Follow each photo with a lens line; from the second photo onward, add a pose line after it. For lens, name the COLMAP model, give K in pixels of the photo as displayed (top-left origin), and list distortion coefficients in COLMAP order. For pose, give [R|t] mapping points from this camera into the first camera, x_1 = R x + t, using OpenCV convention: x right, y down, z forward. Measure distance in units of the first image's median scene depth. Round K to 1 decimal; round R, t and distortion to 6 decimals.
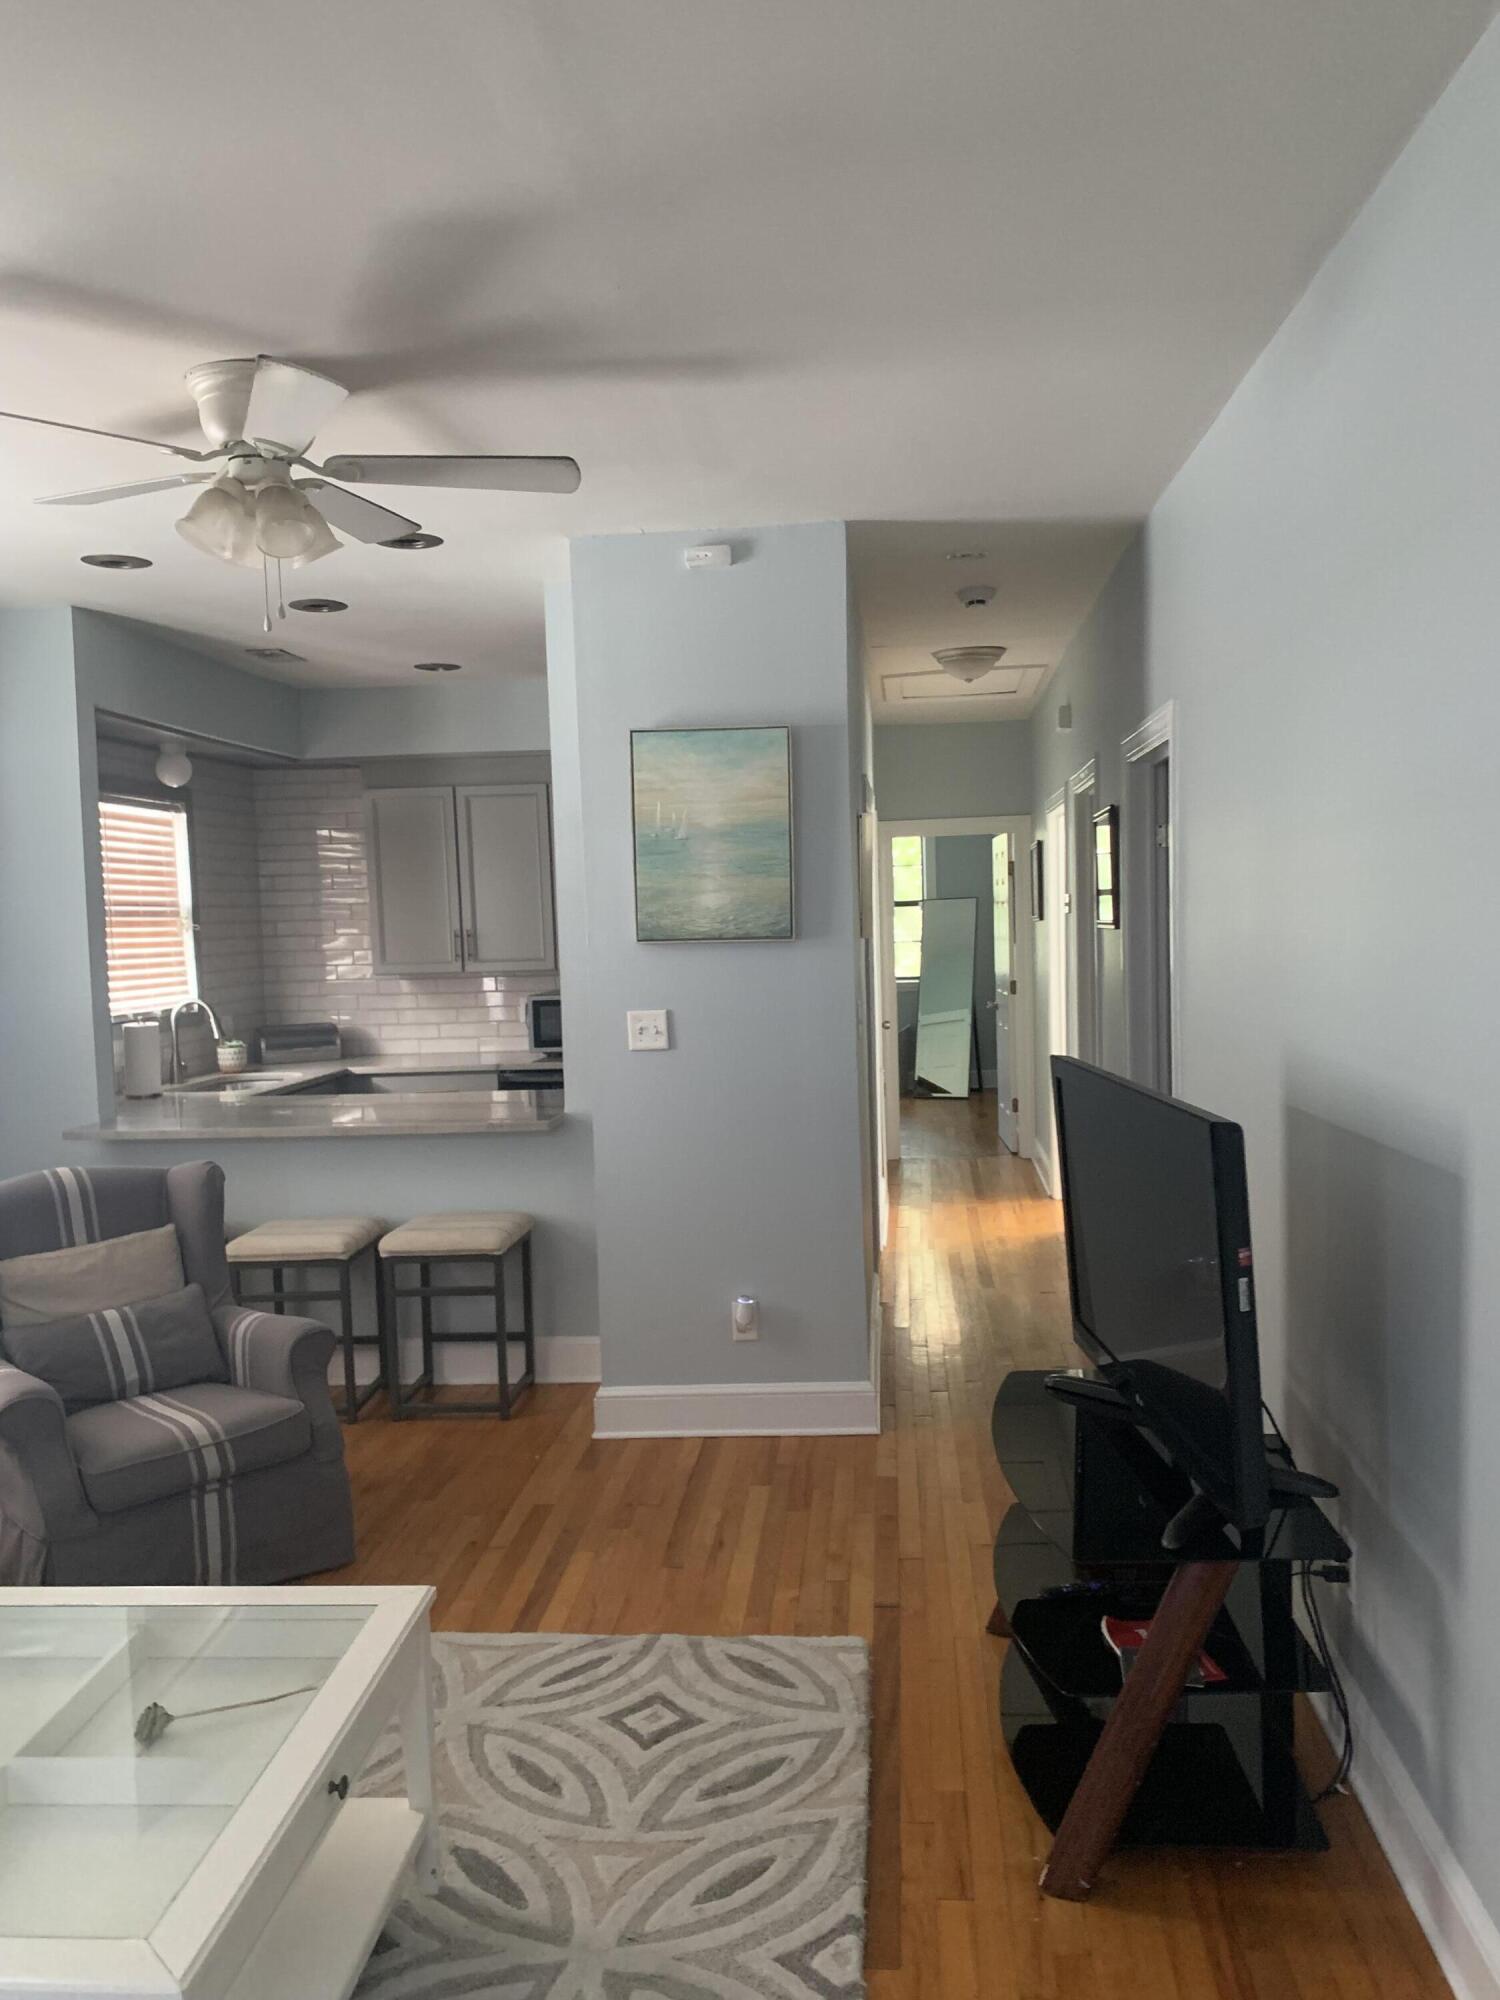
lens RADIAL K [[1510.7, 0, 746.6], [0, 1510.7, 955.5], [0, 0, 1]] dist [0.028774, -0.002079]
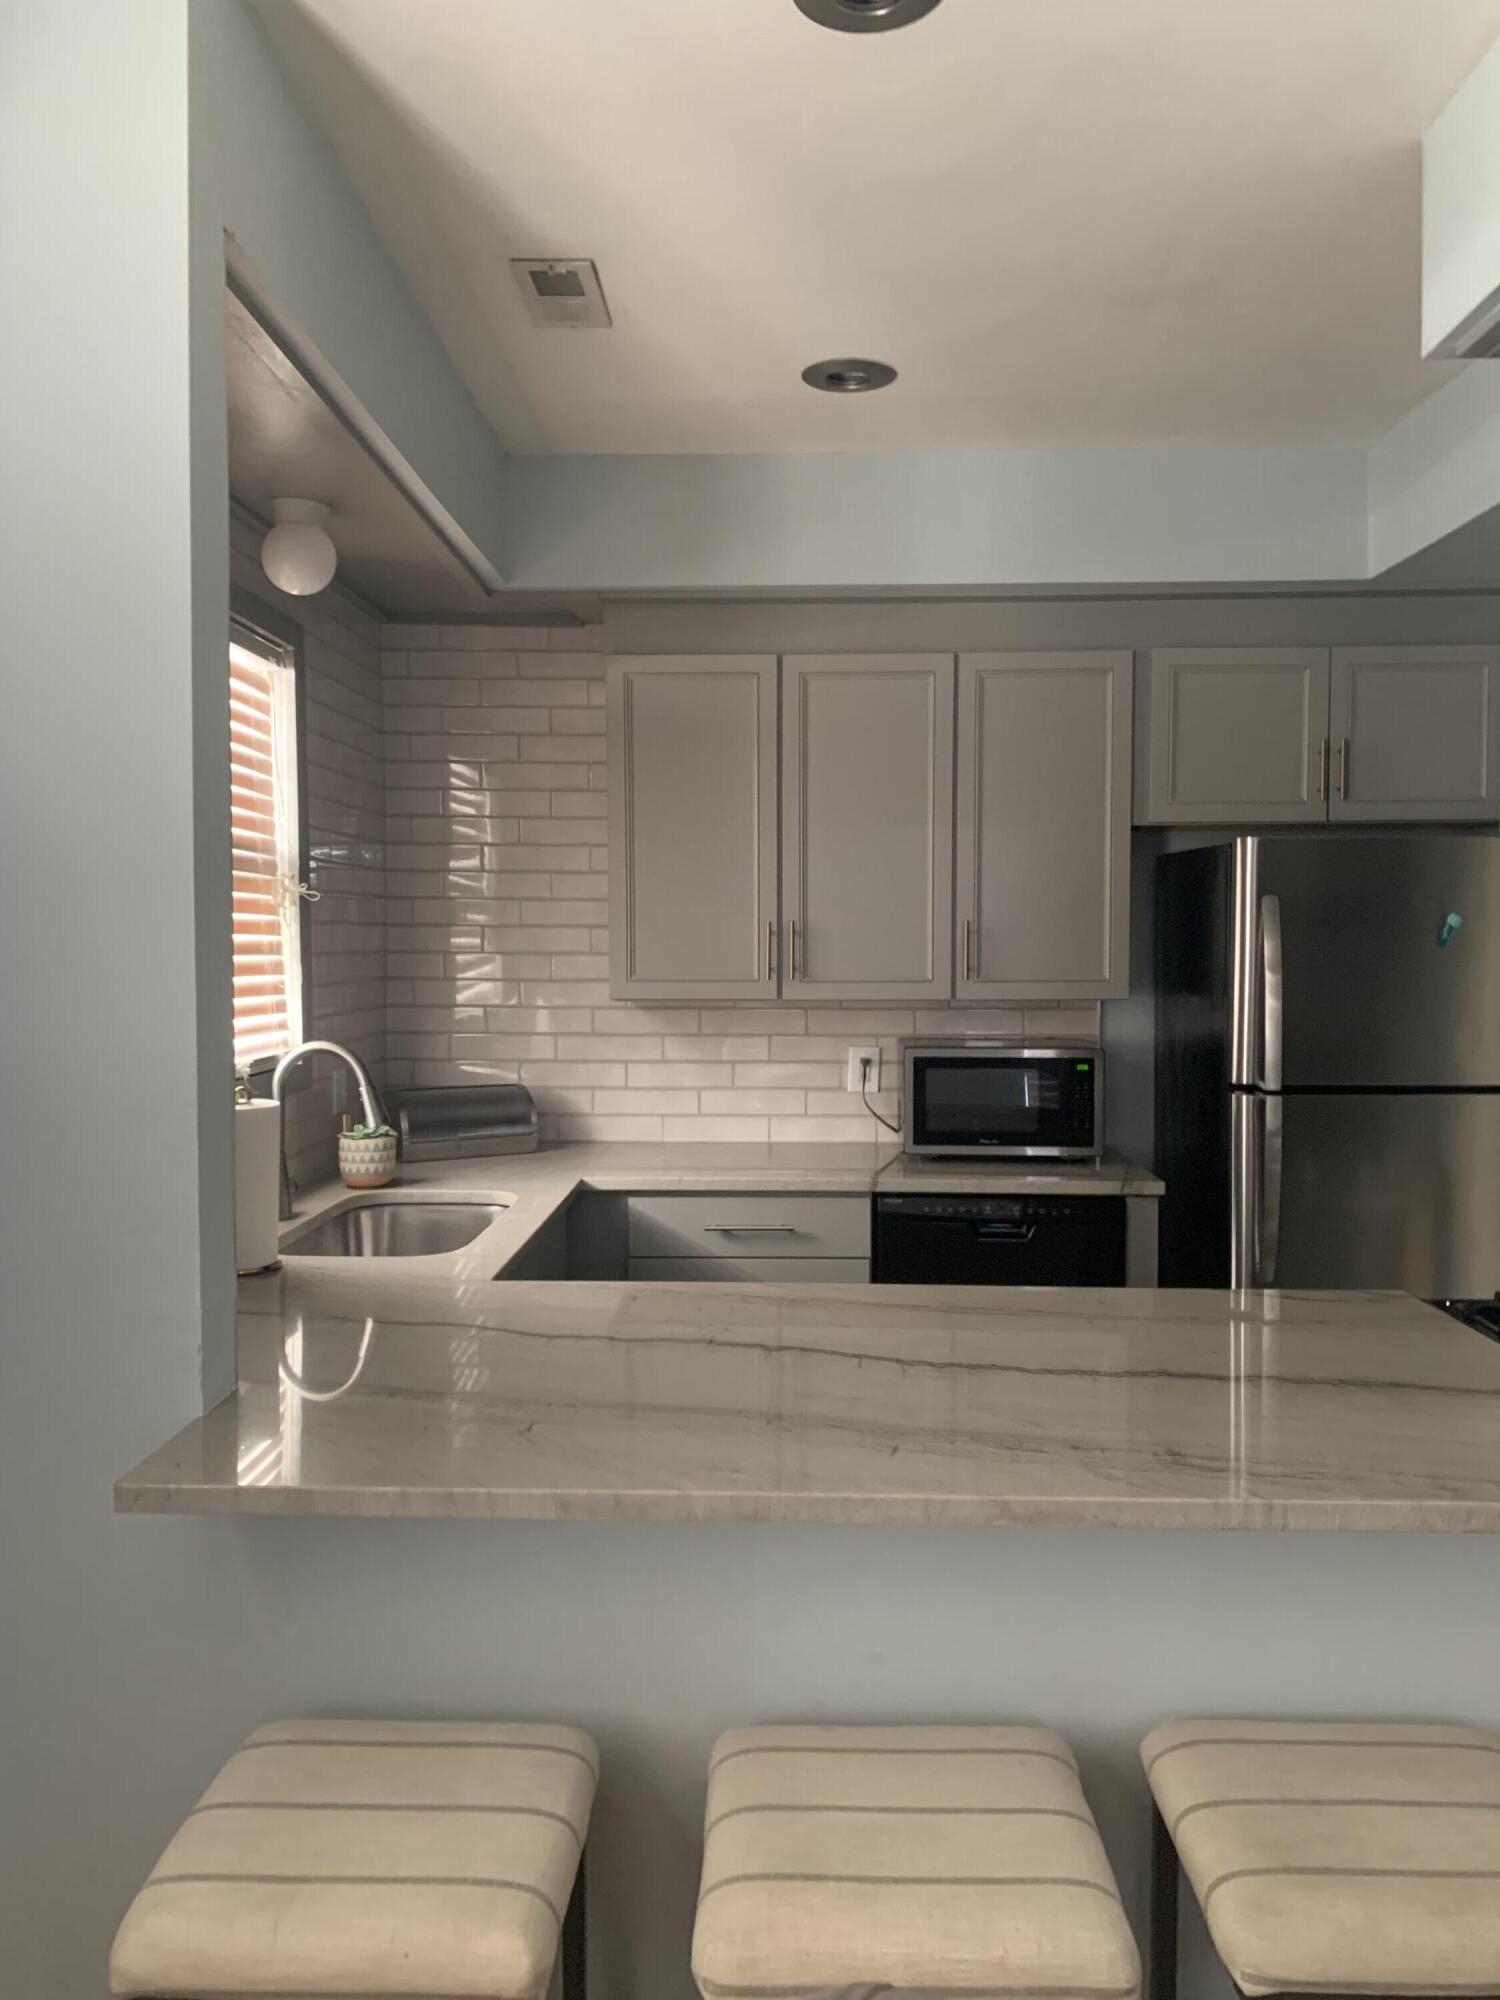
lens RADIAL K [[1510.7, 0, 746.6], [0, 1510.7, 955.5], [0, 0, 1]] dist [0.028774, -0.002079]
pose [[0.998176, 0.030543, 0.052069, -0.236409], [-0.029660, 0.999404, -0.017659, 0.005345], [-0.052577, 0.016082, 0.998487, 0.477643]]
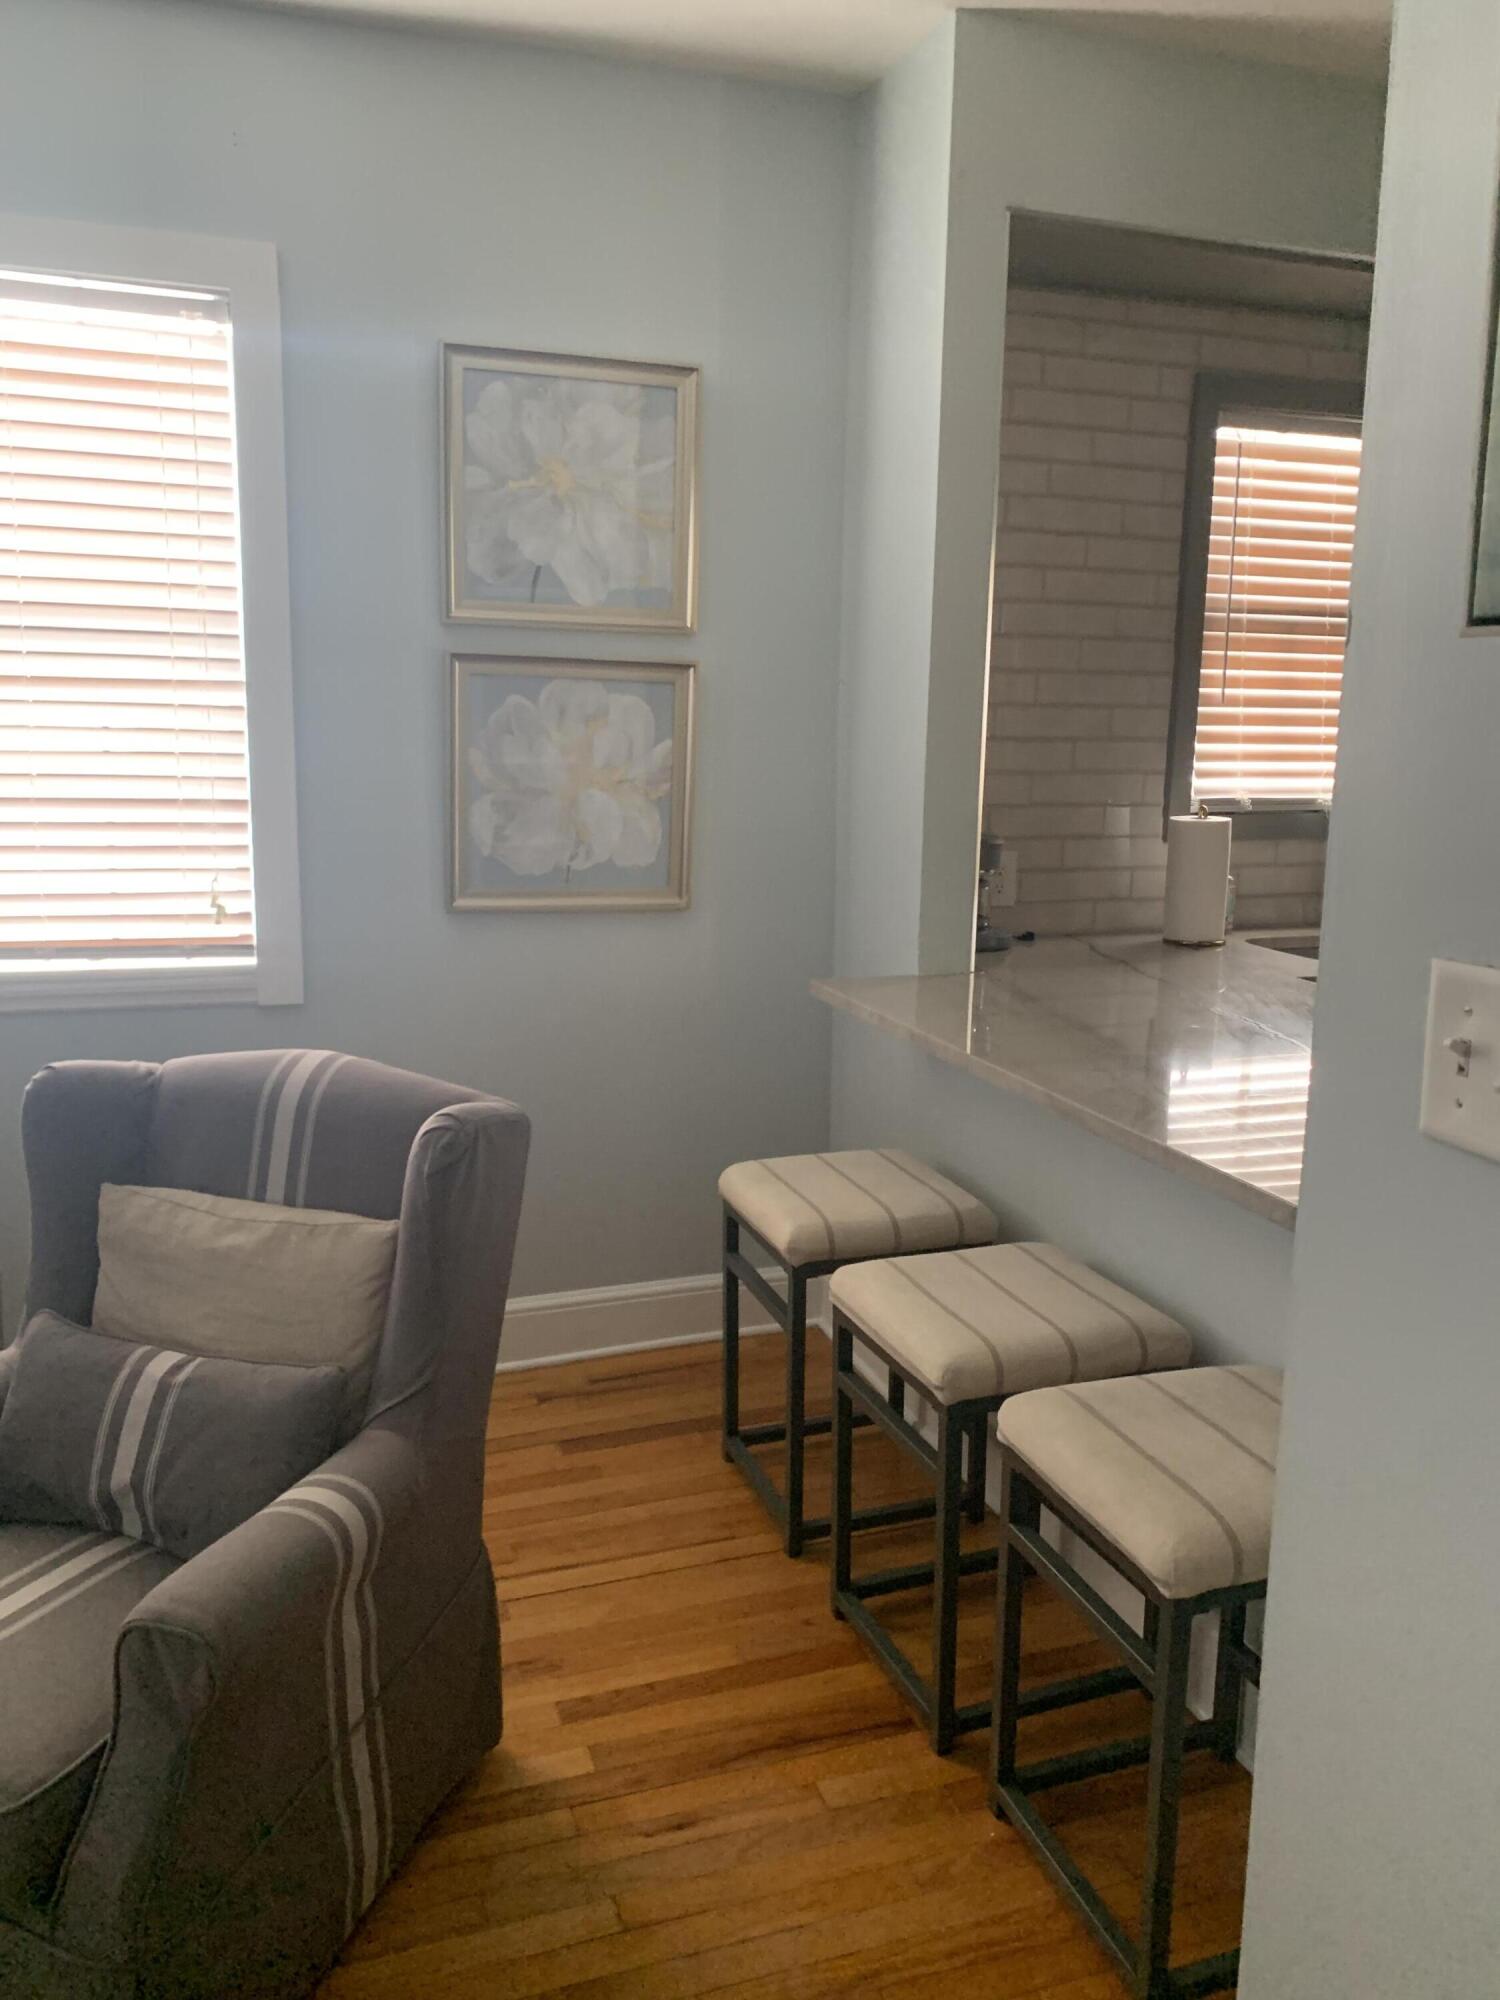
lens RADIAL K [[1510.7, 0, 746.6], [0, 1510.7, 955.5], [0, 0, 1]] dist [0.028774, -0.002079]
pose [[0.406826, 0.181807, -0.895231, 0.044962], [-0.051427, 0.982999, 0.176261, 0.003091], [0.912057, -0.025668, 0.409259, 0.521730]]
